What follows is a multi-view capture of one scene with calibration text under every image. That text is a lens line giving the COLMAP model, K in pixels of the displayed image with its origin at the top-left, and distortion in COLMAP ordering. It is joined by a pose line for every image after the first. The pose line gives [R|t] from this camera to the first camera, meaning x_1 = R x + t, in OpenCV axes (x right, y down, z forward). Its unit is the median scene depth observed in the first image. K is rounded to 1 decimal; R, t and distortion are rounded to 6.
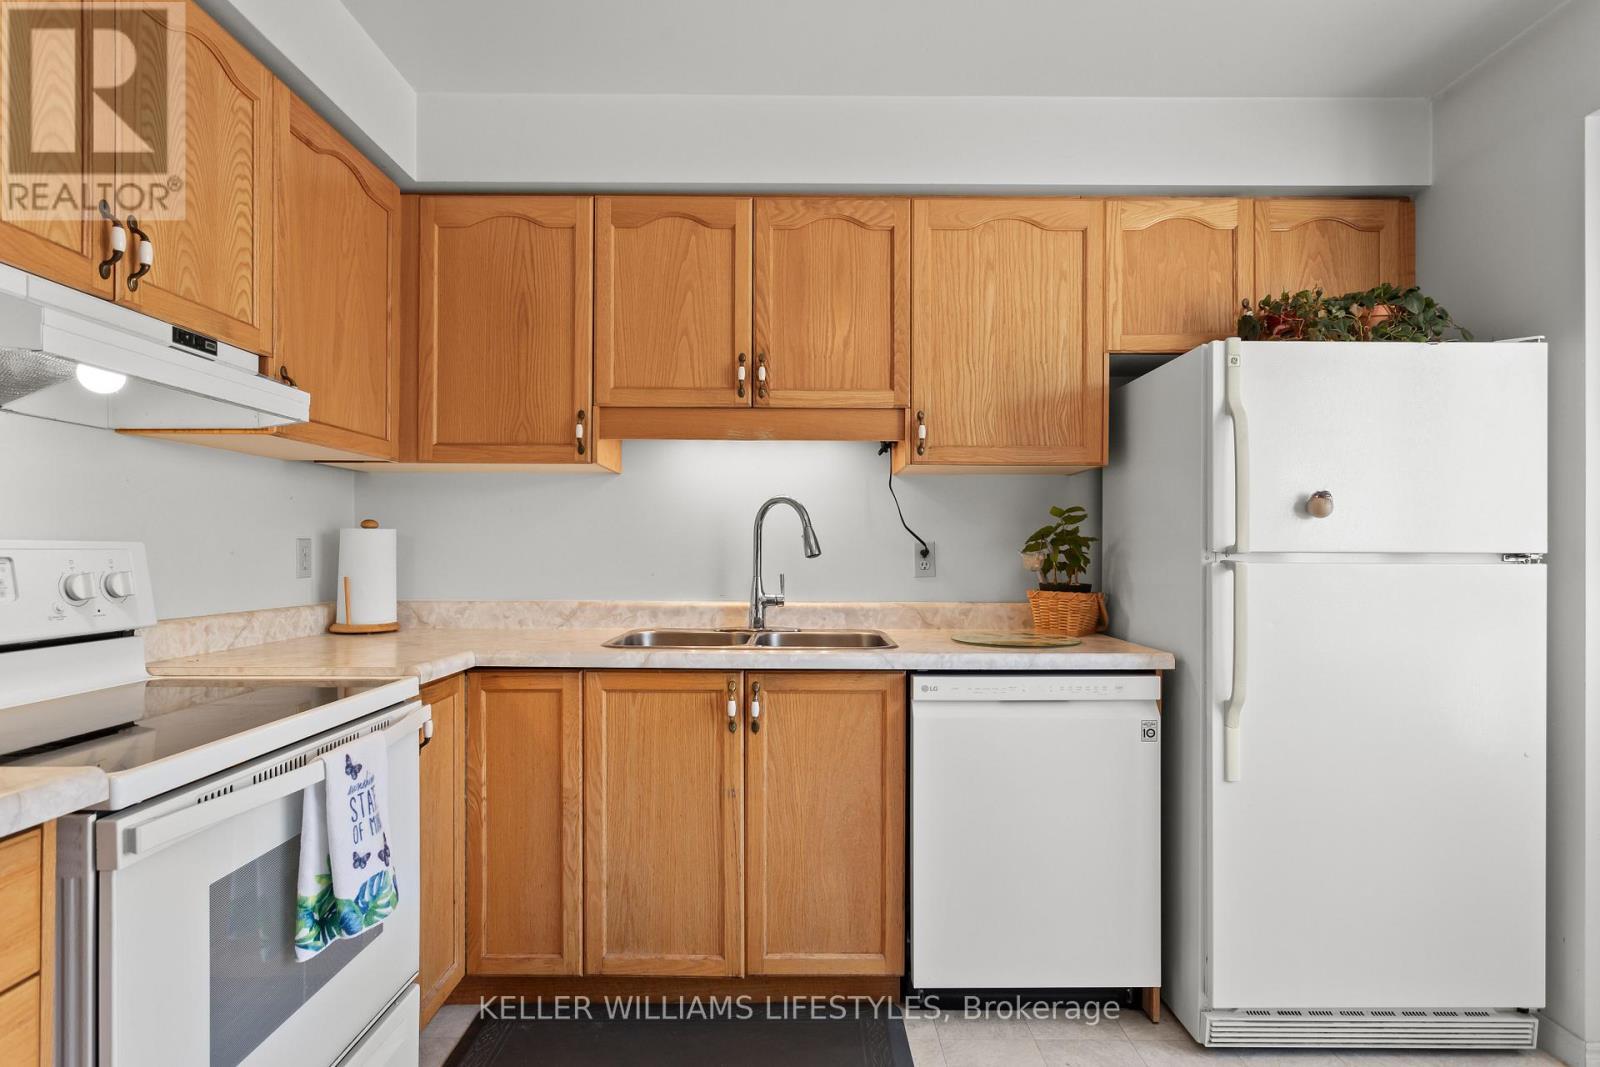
lens RADIAL K [[818.6, 0, 796.9], [0, 818.6, 548.9], [0, 0, 1]] dist [-0.005312, 0.001496]
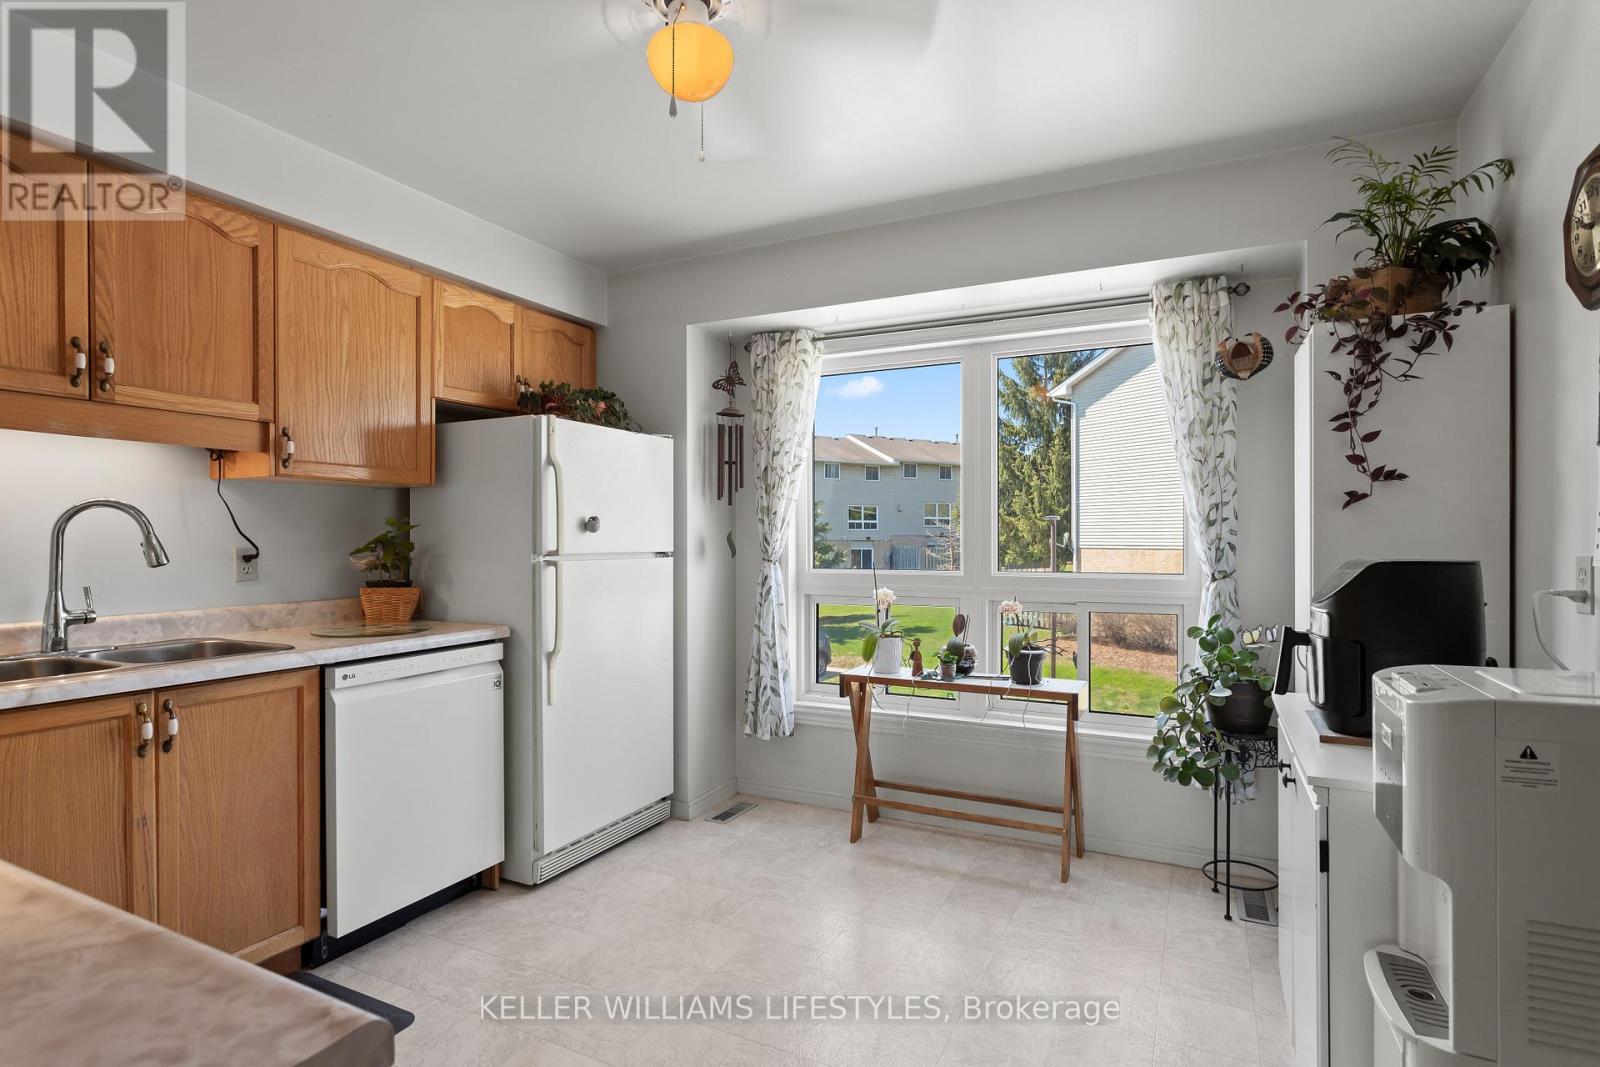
lens RADIAL K [[807.4, 0, 798.2], [0, 807.4, 539.2], [0, 0, 1]] dist [-0.000392, -0.000172]
pose [[0.453408, -0.006279, 0.891281, -0.490820], [-0.000299, 0.999974, 0.007197, -0.029195], [-0.891303, -0.003529, 0.453395, -0.080266]]
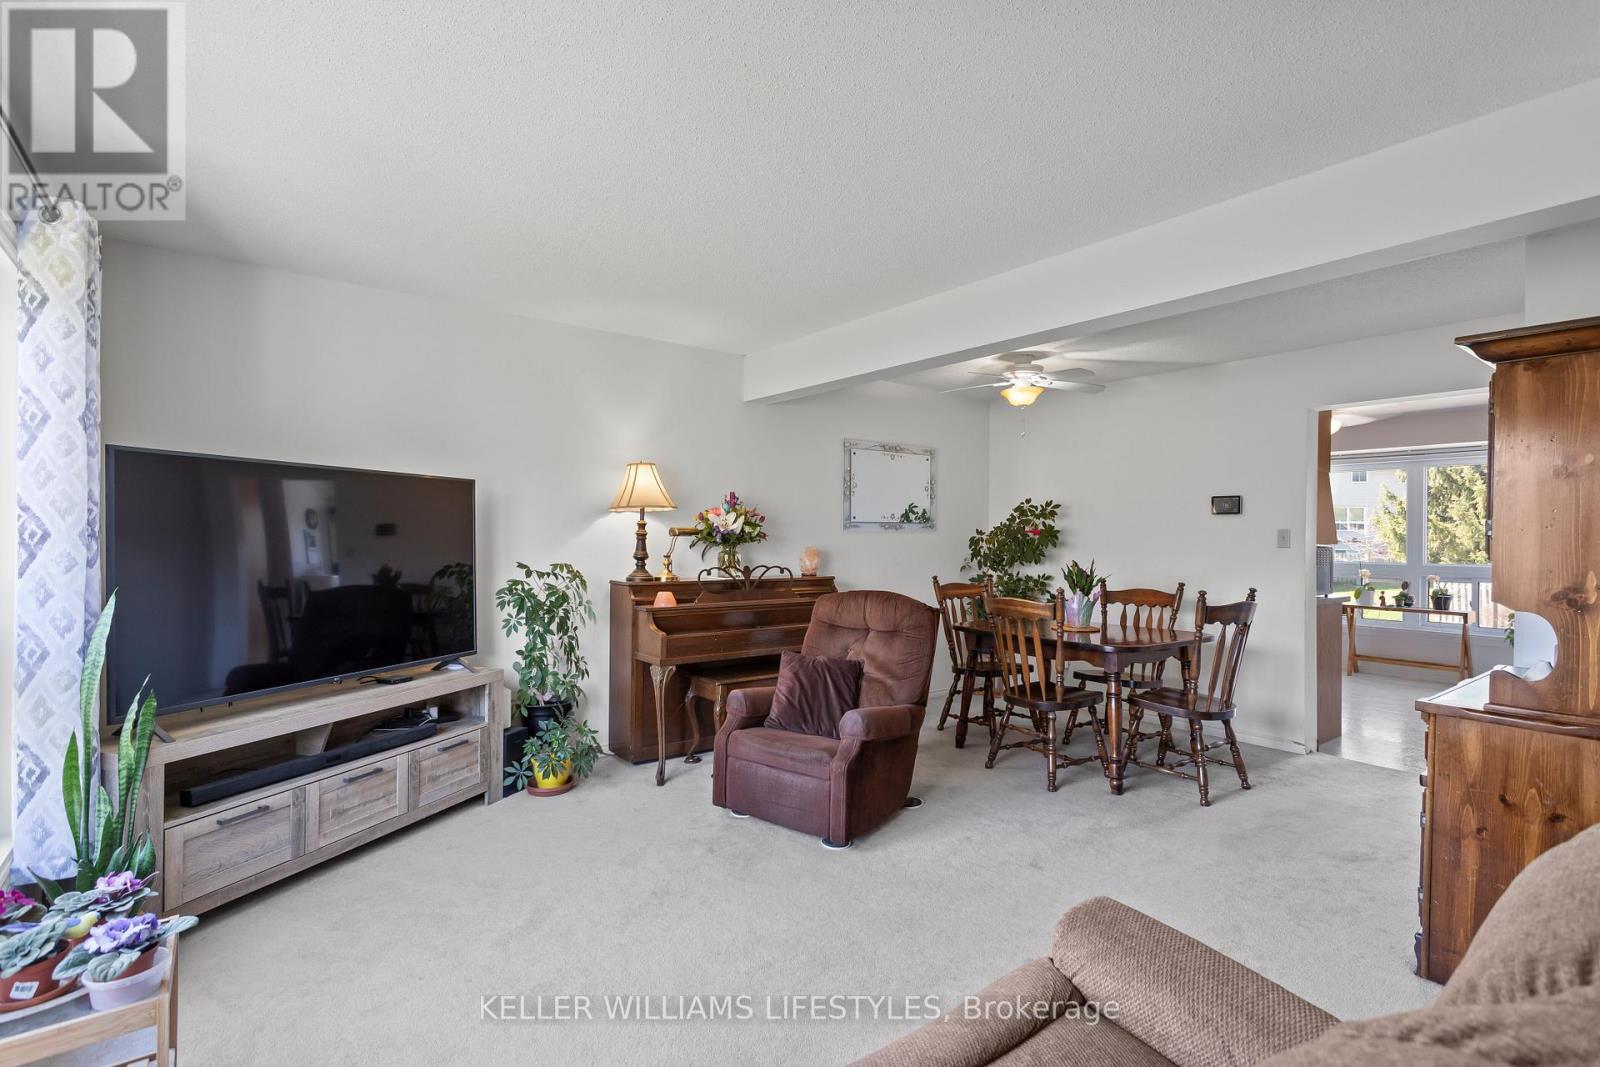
lens RADIAL K [[763.1, 0, 806.7], [0, 763.1, 539.3], [0, 0, 1]] dist [0.000885, 0.020956]
pose [[0.787843, 0.001582, 0.615875, -2.711913], [-0.009689, 0.999905, 0.009826, -0.060713], [-0.615800, -0.013708, 0.787783, -0.599620]]
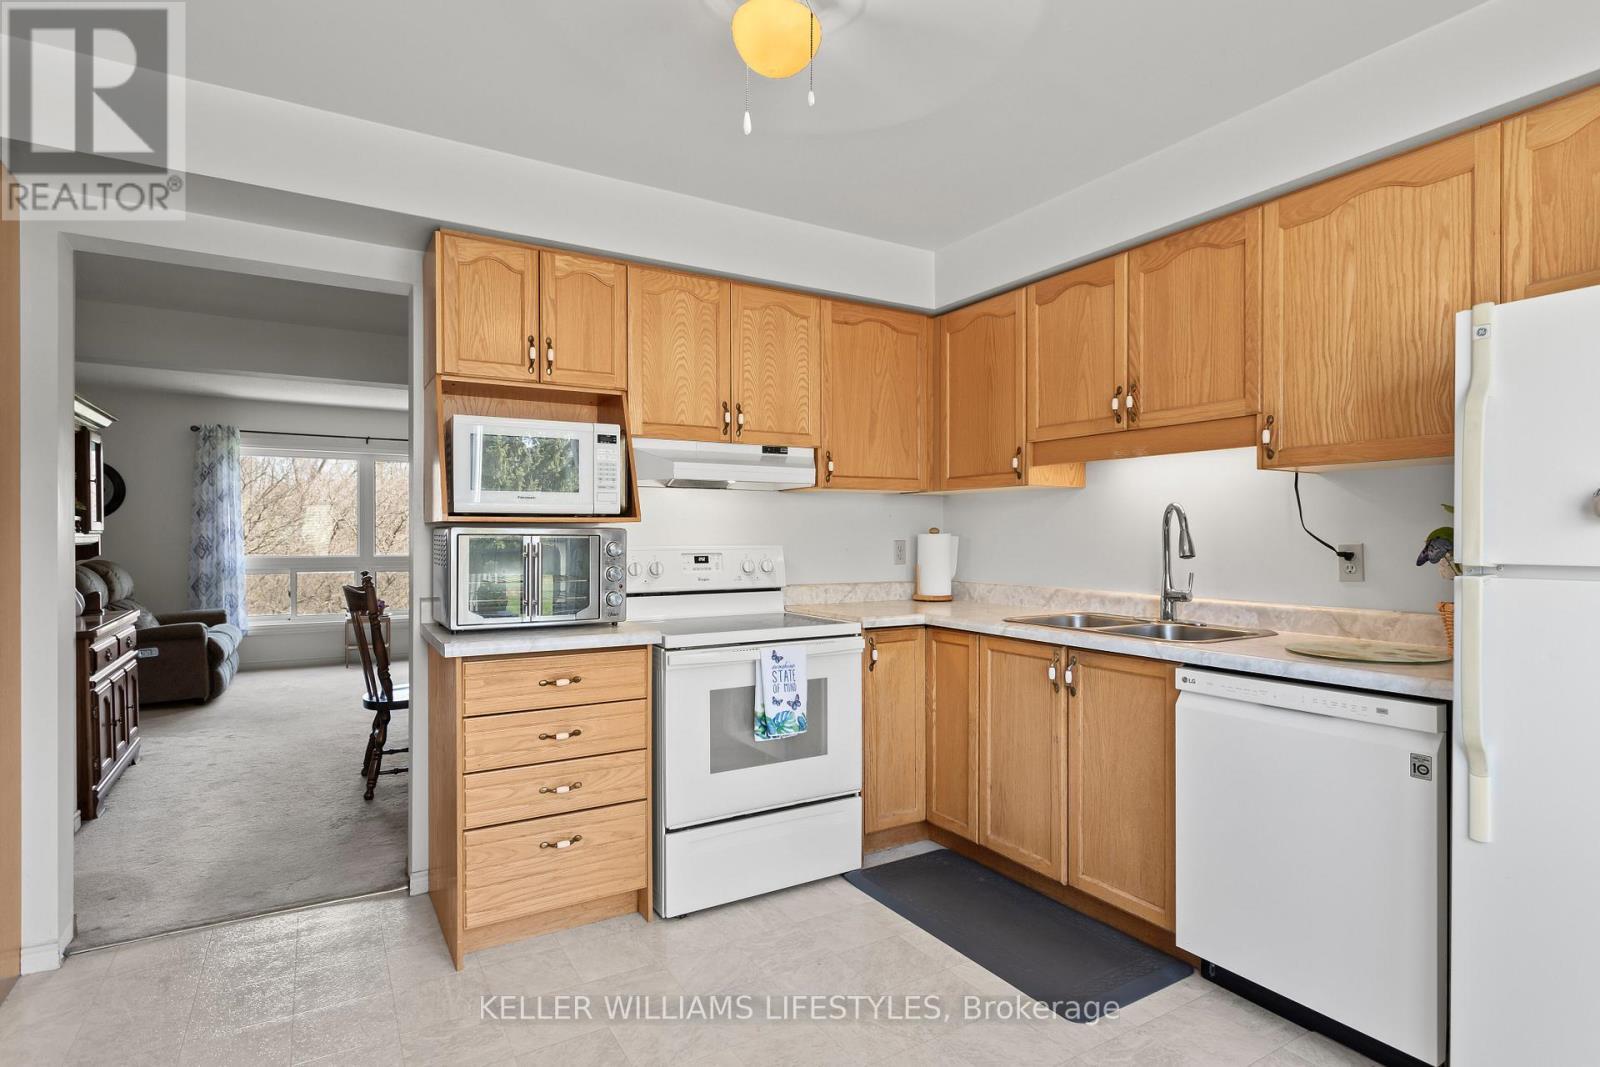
lens RADIAL K [[807.4, 0, 798.2], [0, 807.4, 539.2], [0, 0, 1]] dist [-0.000392, -0.000172]
pose [[0.517410, -0.000176, -0.855737, 0.702972], [0.005822, 0.999978, 0.003315, -0.022714], [0.855718, -0.006697, 0.517400, -0.010446]]
